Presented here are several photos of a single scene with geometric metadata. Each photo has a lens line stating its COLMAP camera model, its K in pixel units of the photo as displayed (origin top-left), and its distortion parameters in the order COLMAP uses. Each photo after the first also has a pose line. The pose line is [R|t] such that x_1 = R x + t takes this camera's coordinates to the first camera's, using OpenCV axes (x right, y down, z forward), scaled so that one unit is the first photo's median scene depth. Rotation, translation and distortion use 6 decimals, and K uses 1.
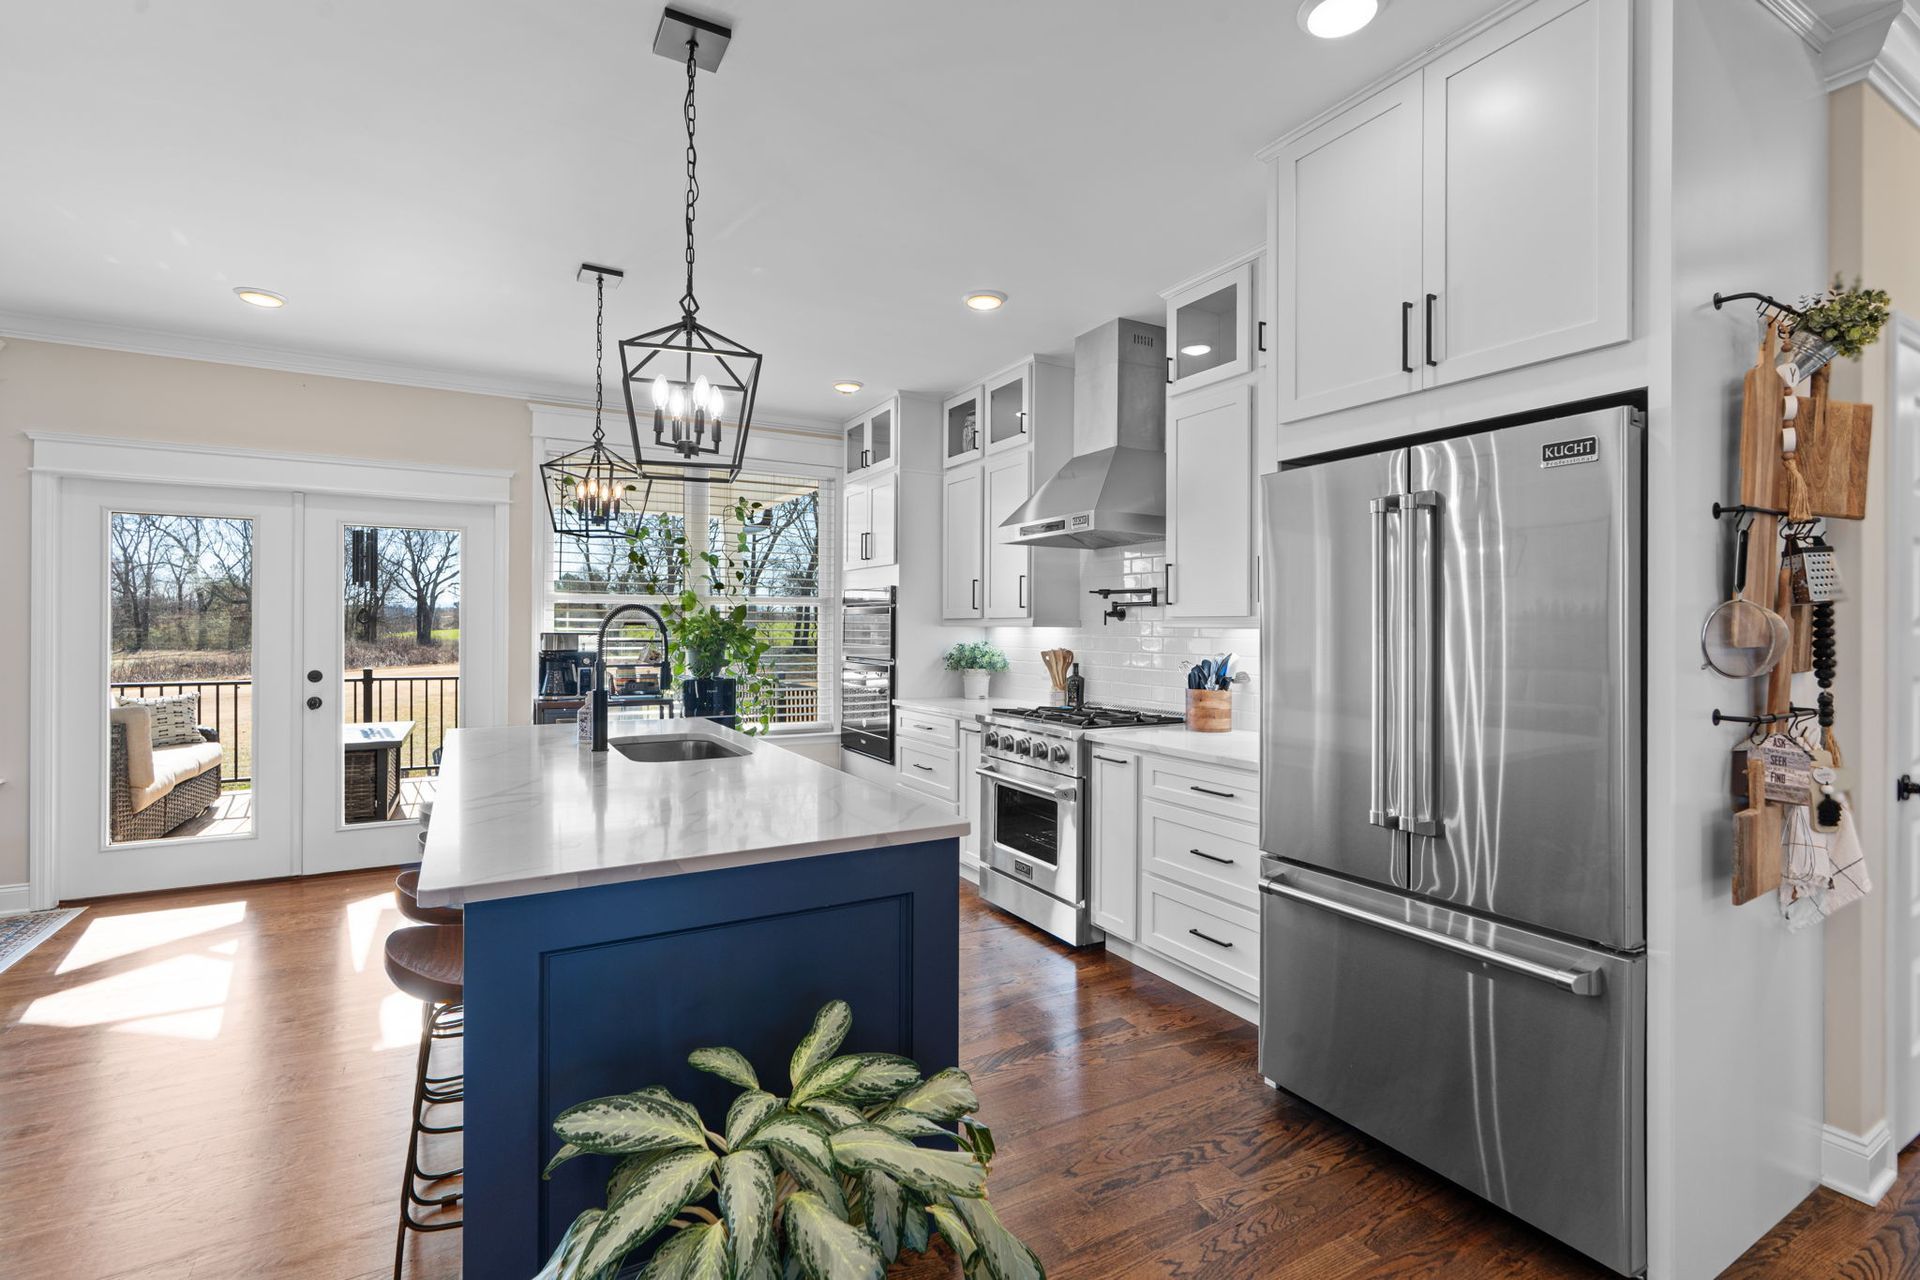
lens RADIAL K [[867.6, 0, 957.9], [0, 867.6, 625.7], [0, 0, 1]] dist [-0.004479, 0.001572]
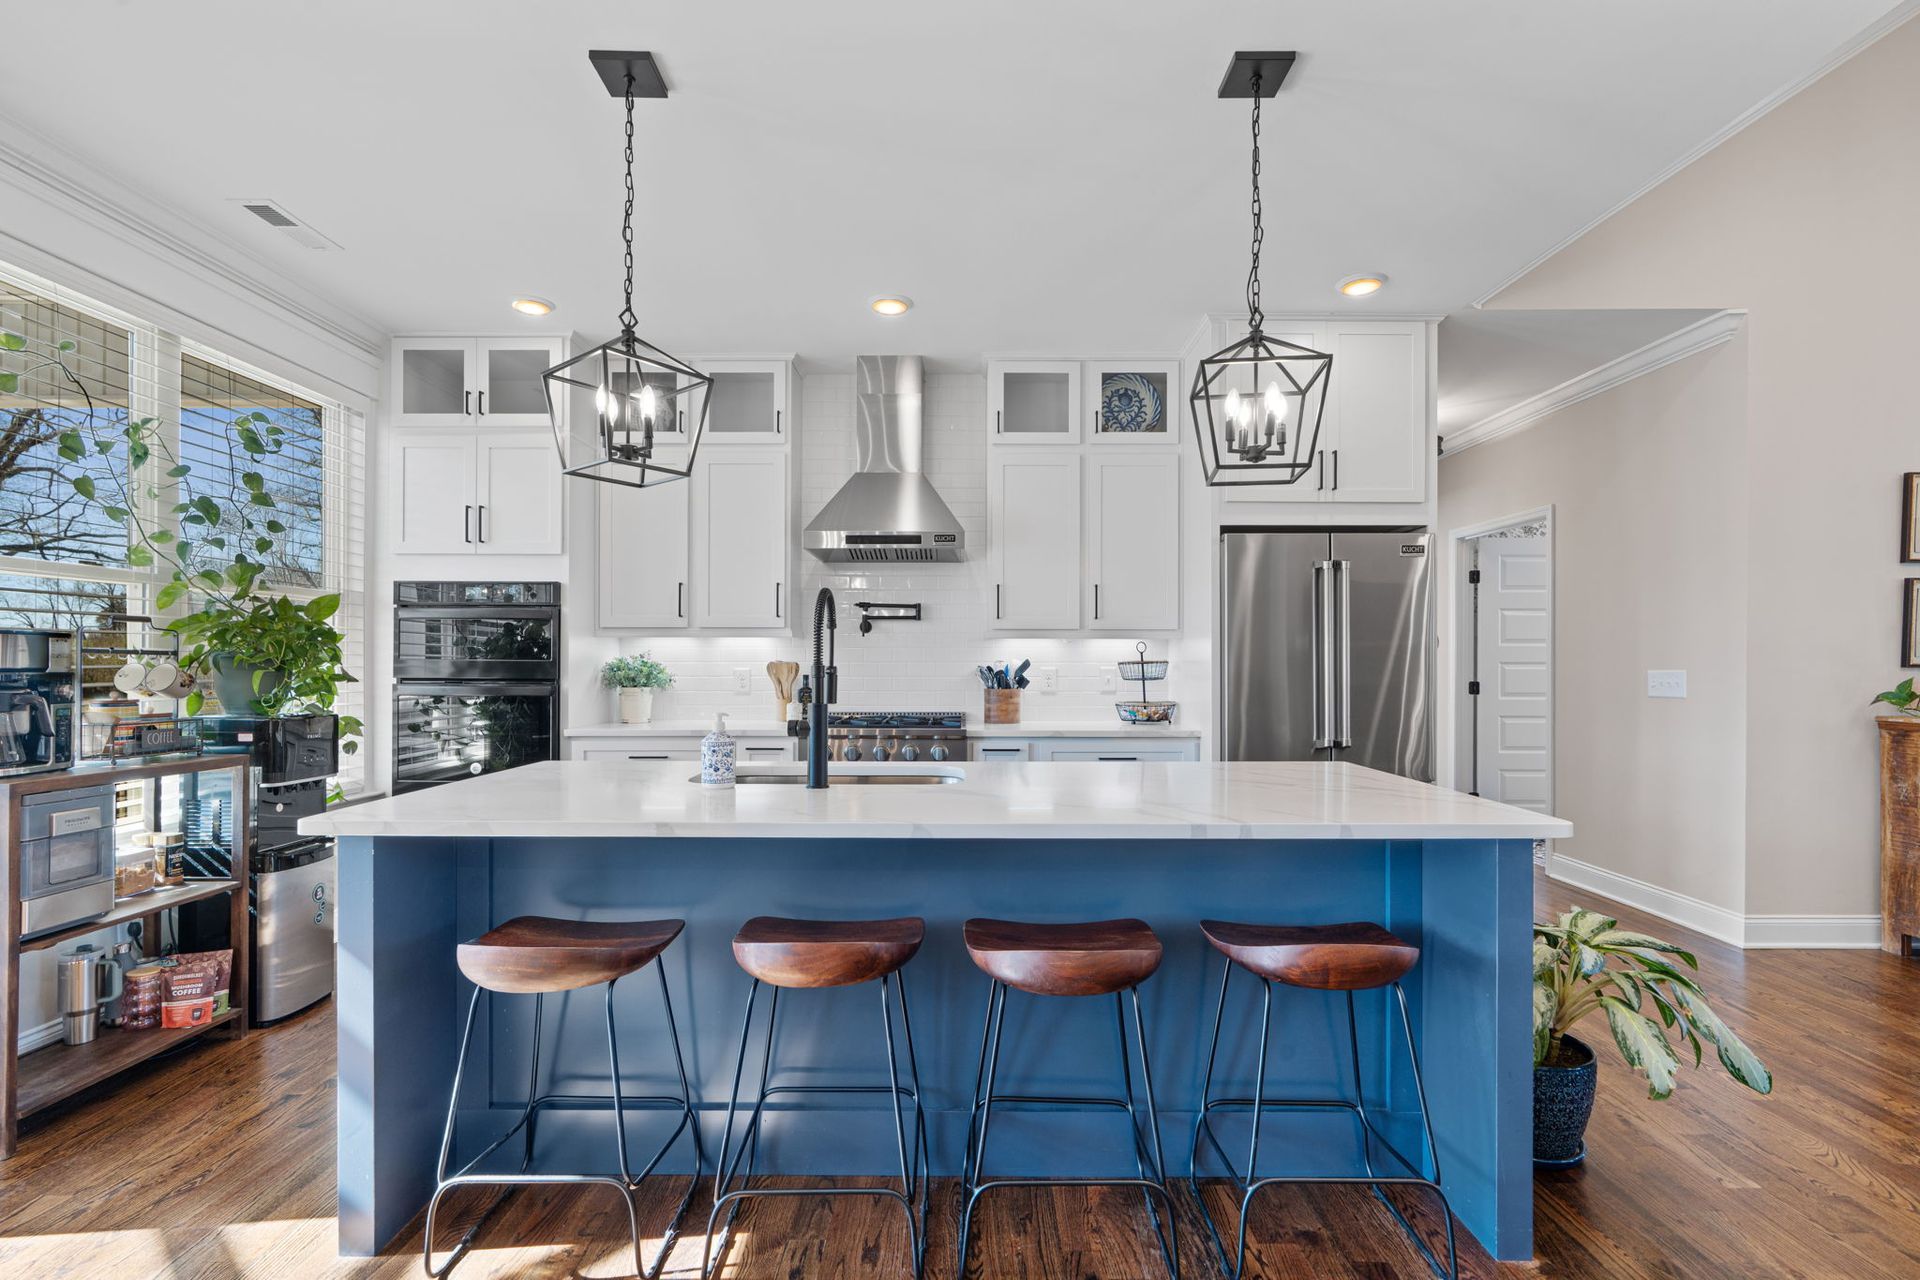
lens RADIAL K [[867.6, 0, 960.7], [0, 867.6, 663.8], [0, 0, 1]] dist [-0.004479, 0.001572]
pose [[0.502252, -0.004218, 0.864711, -0.631524], [-0.000817, 0.999985, 0.005352, 0.024727], [-0.864721, -0.003395, 0.502241, 0.343459]]
